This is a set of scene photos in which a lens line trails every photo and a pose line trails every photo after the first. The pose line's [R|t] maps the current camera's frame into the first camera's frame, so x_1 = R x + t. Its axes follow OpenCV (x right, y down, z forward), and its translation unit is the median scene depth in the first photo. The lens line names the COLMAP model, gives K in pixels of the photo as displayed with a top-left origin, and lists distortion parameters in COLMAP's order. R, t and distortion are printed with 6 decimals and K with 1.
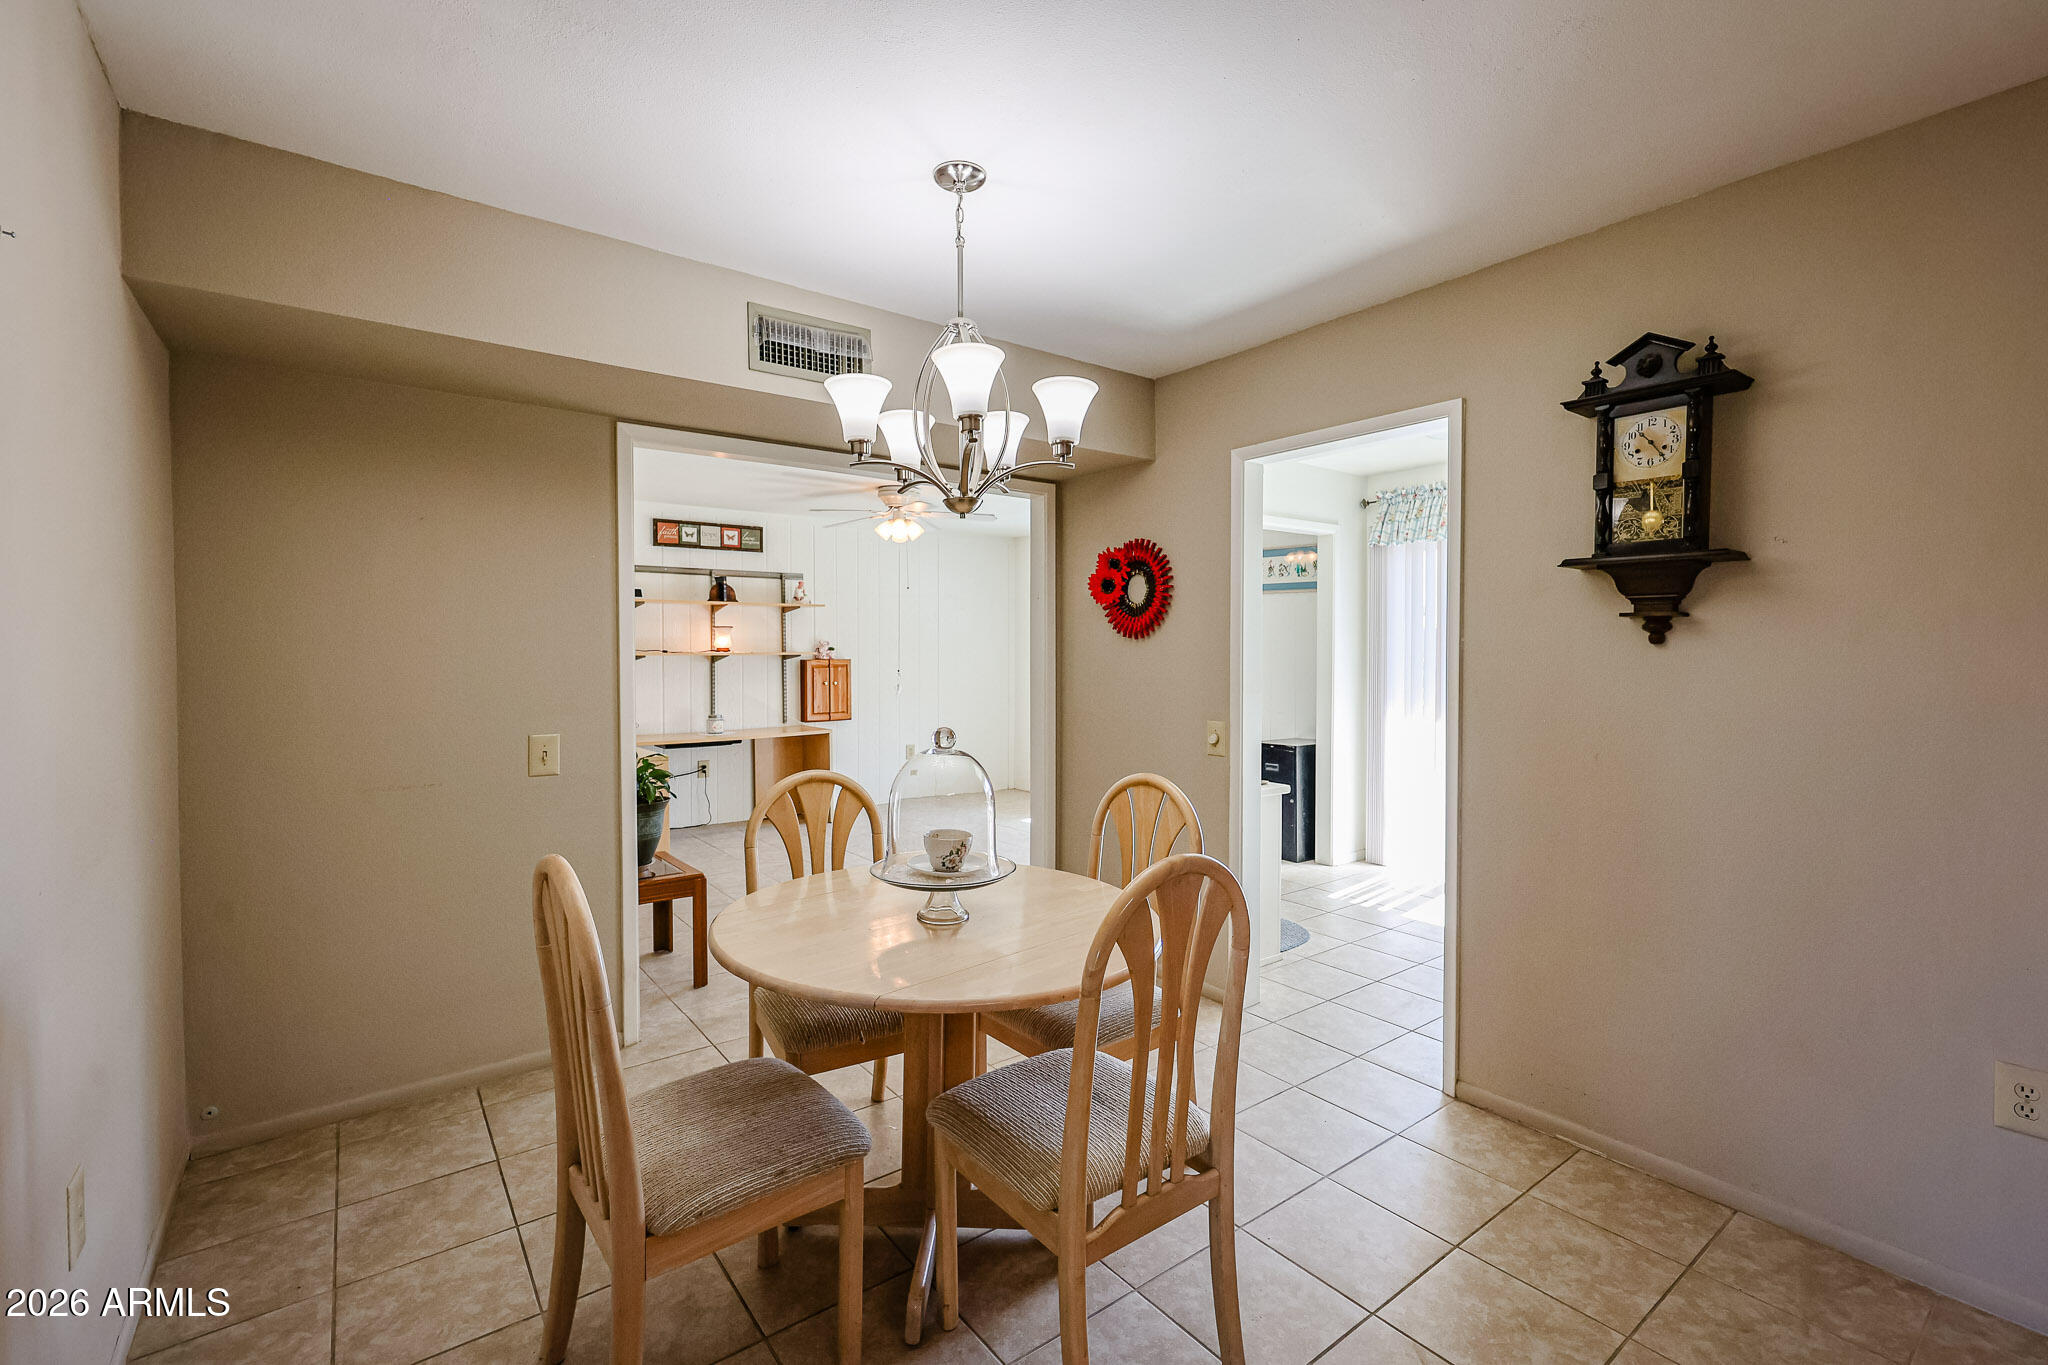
lens RADIAL K [[884.3, 0, 1024.0], [0, 884.3, 682.5], [0, 0, 1]] dist [-0.040543, 0.000023]
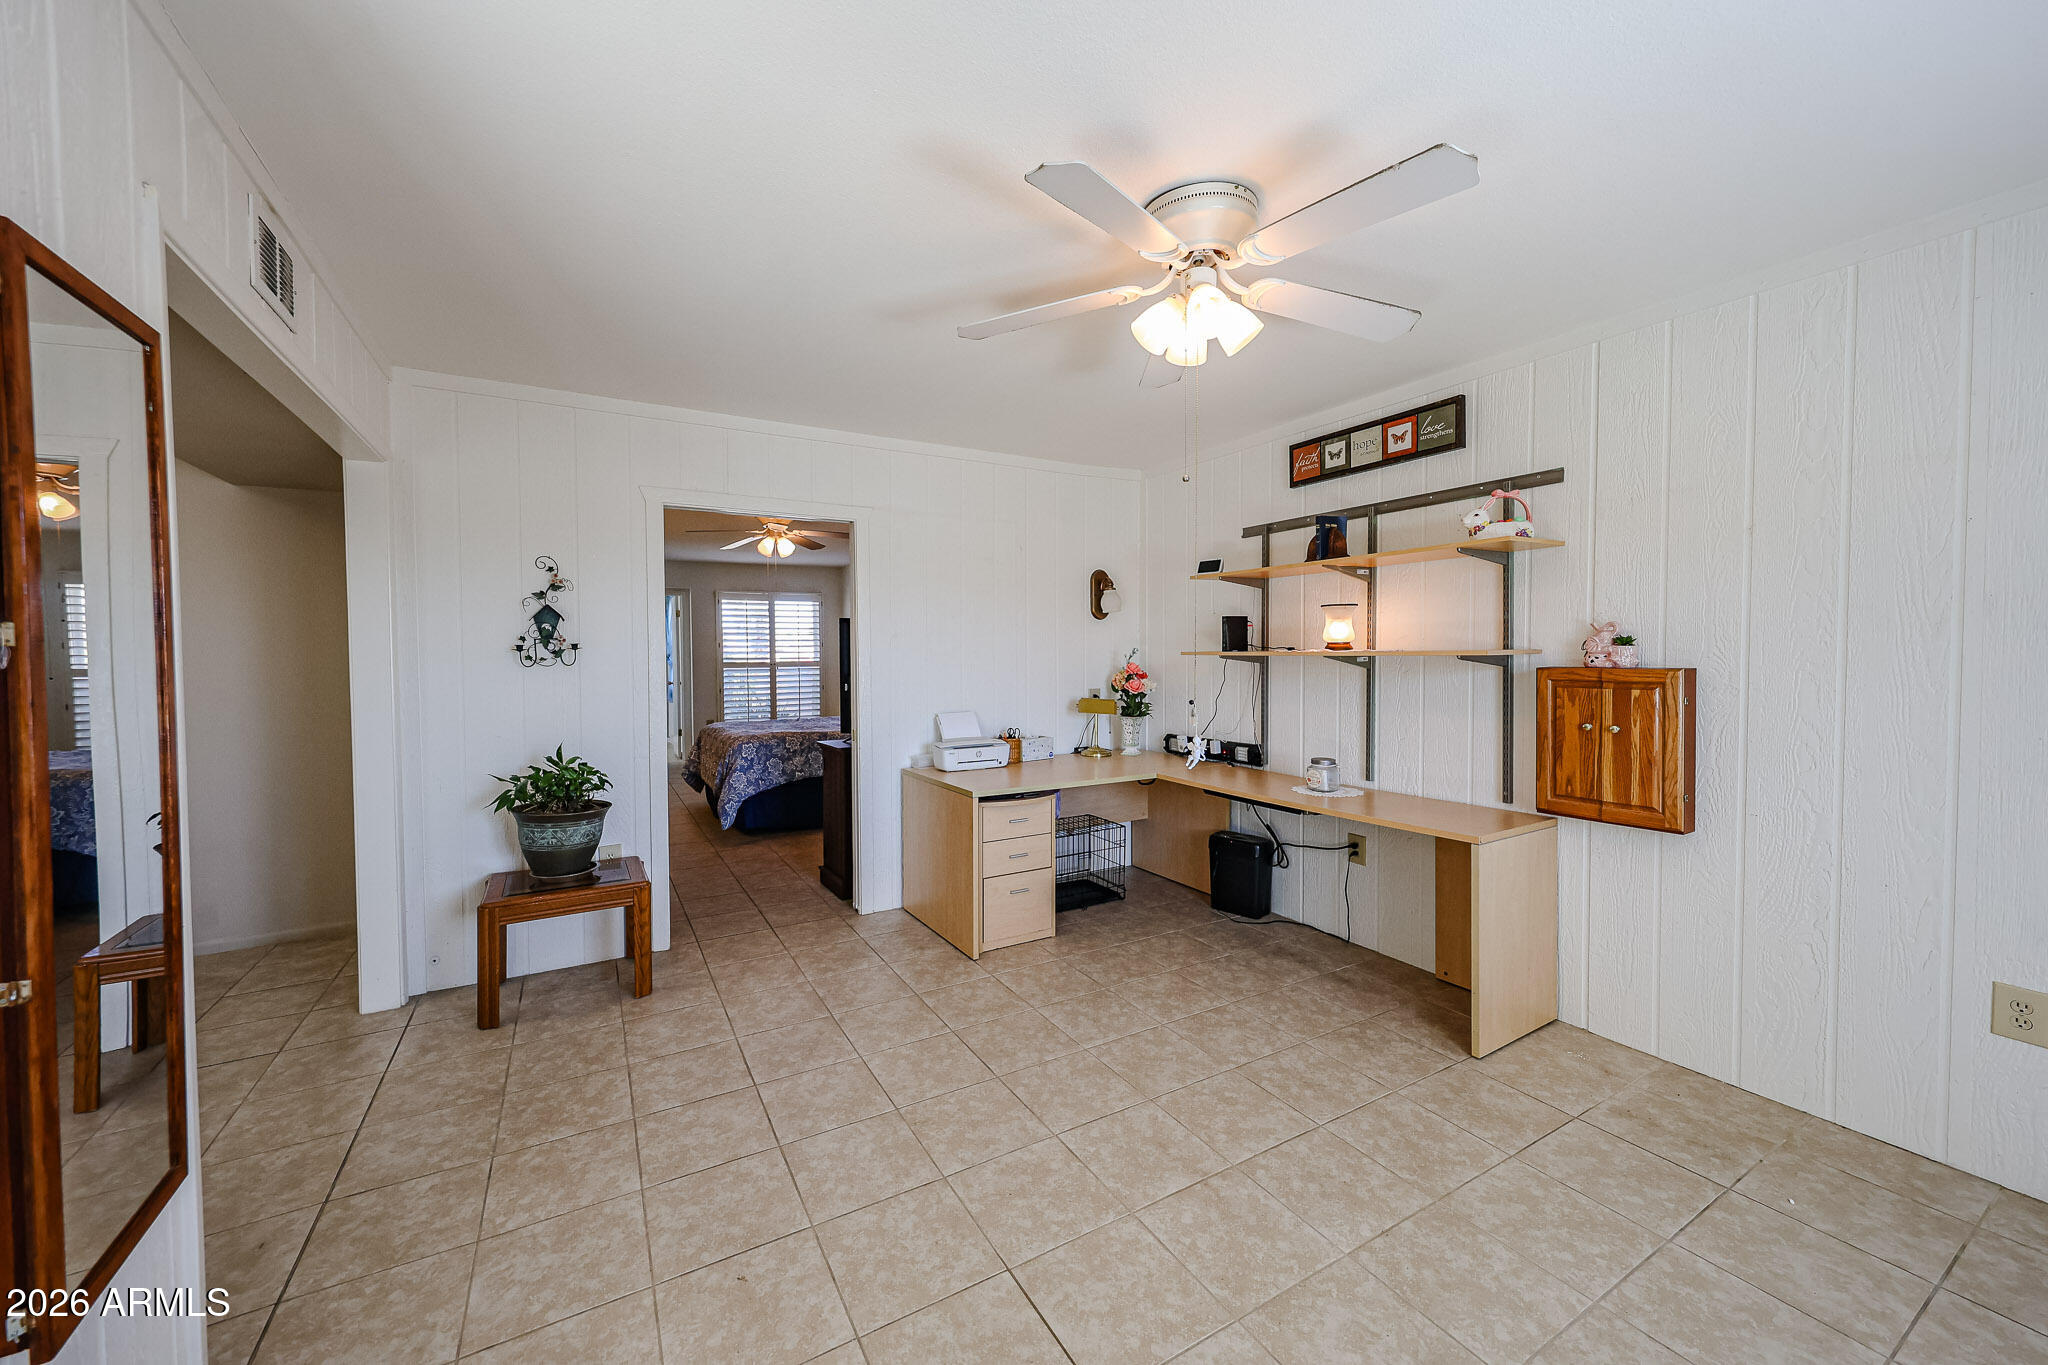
lens RADIAL K [[762.8, 0, 1015.8], [0, 762.8, 670.7], [0, 0, 1]] dist [0.004973, 0.000210]
pose [[-0.126960, 0.027238, -0.991534, 0.170034], [-0.028608, 0.999106, 0.031109, -0.030361], [0.991495, 0.032316, -0.126068, 0.849319]]
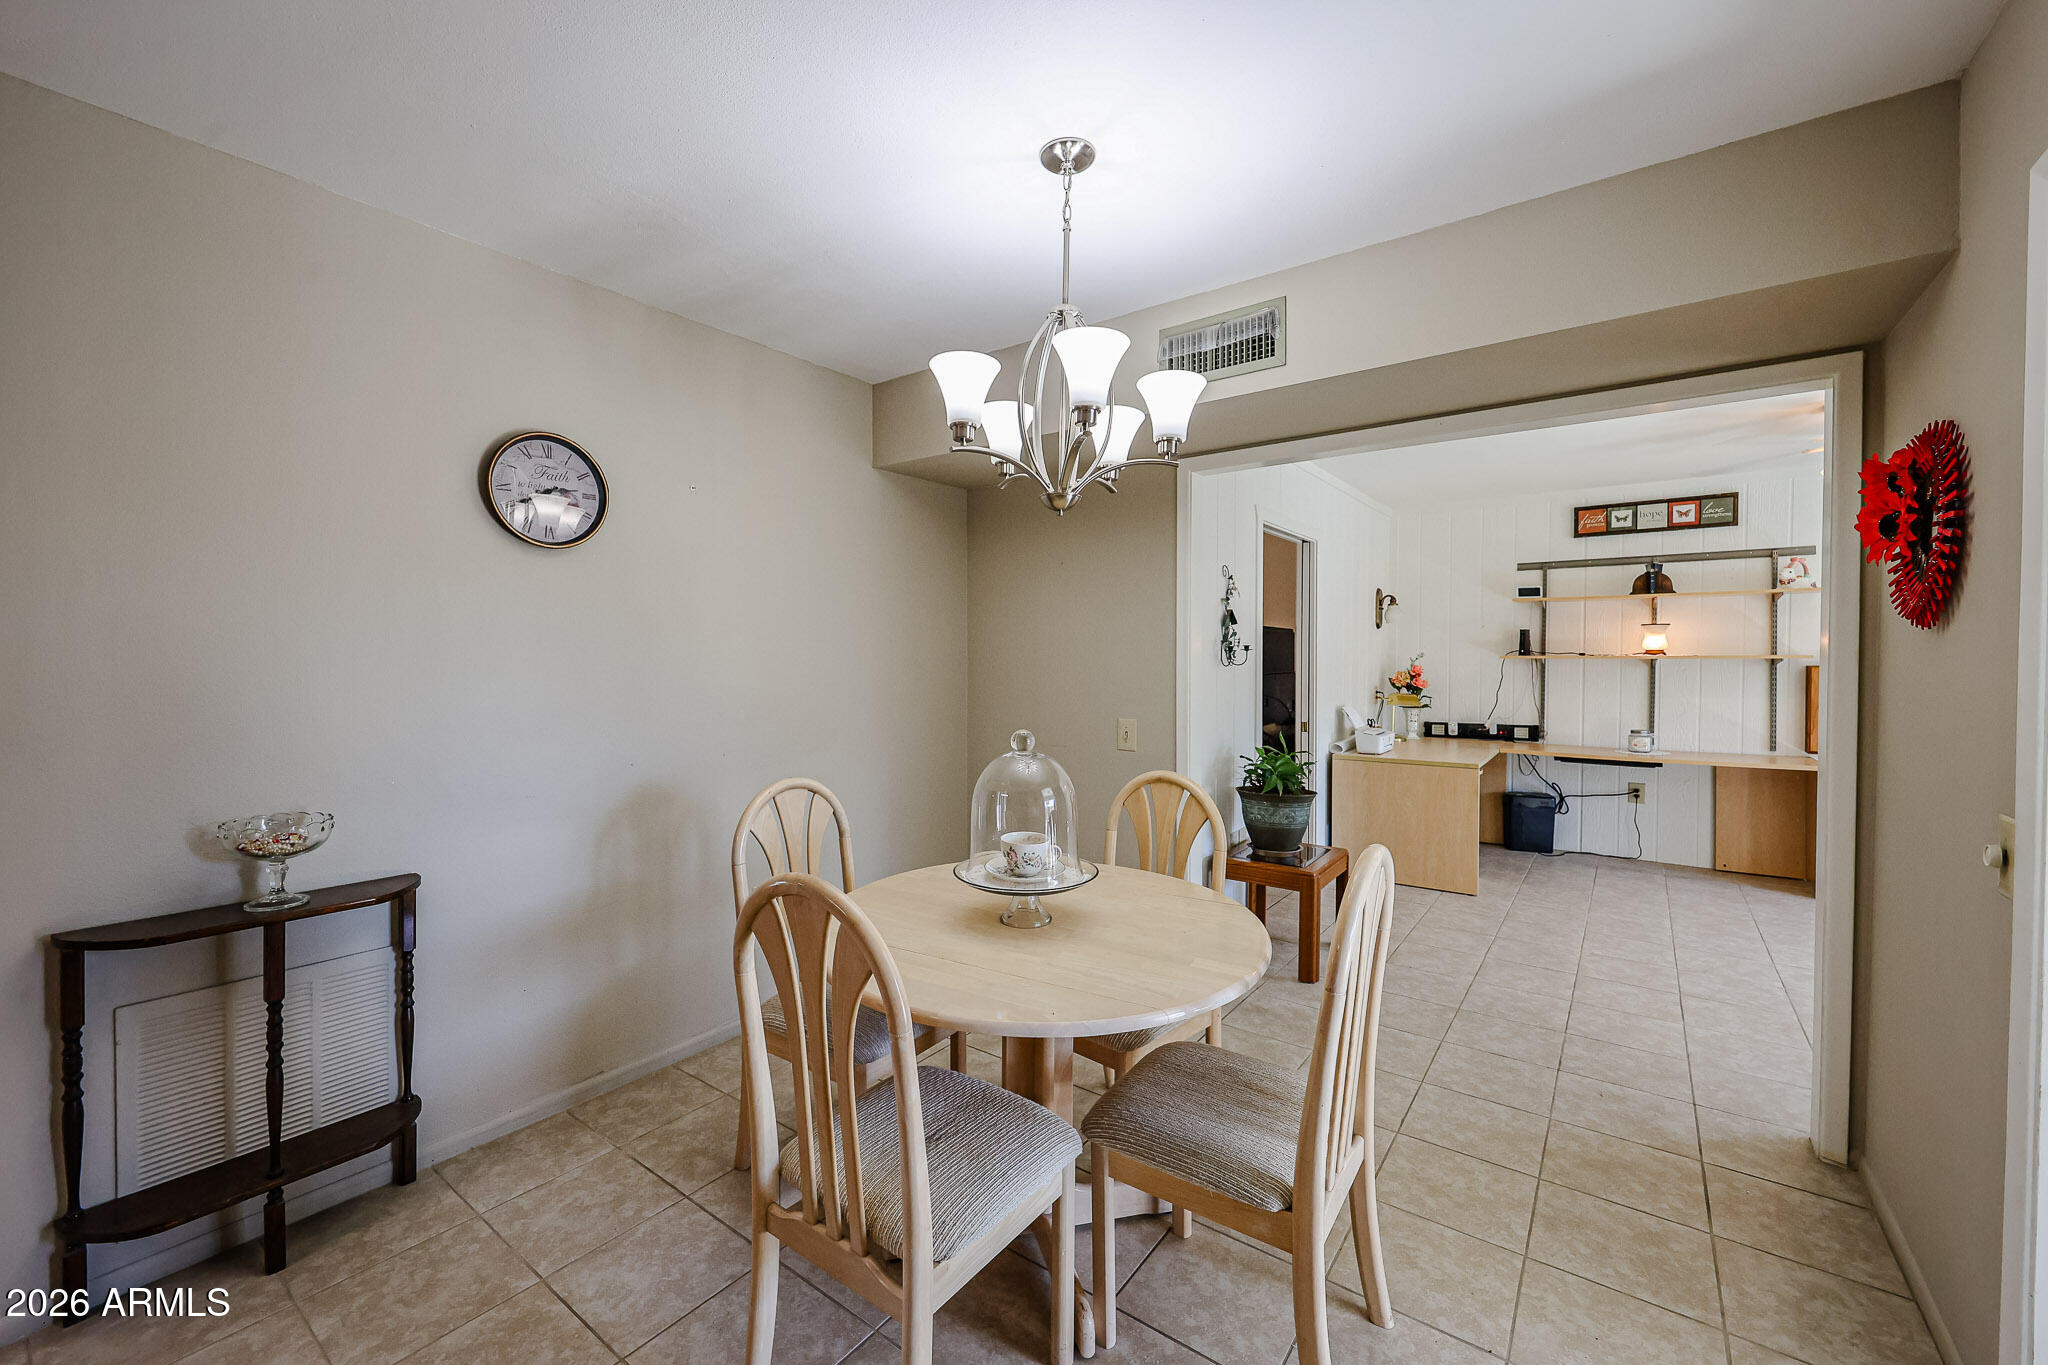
lens RADIAL K [[821.4, 0, 1021.2], [0, 821.4, 670.8], [0, 0, 1]] dist [0.001287, -0.000030]
pose [[0.277868, 0.016404, -0.960479, 0.232327], [-0.032124, 0.999454, 0.007776, -0.006340], [0.960082, 0.028694, 0.278243, 0.211877]]
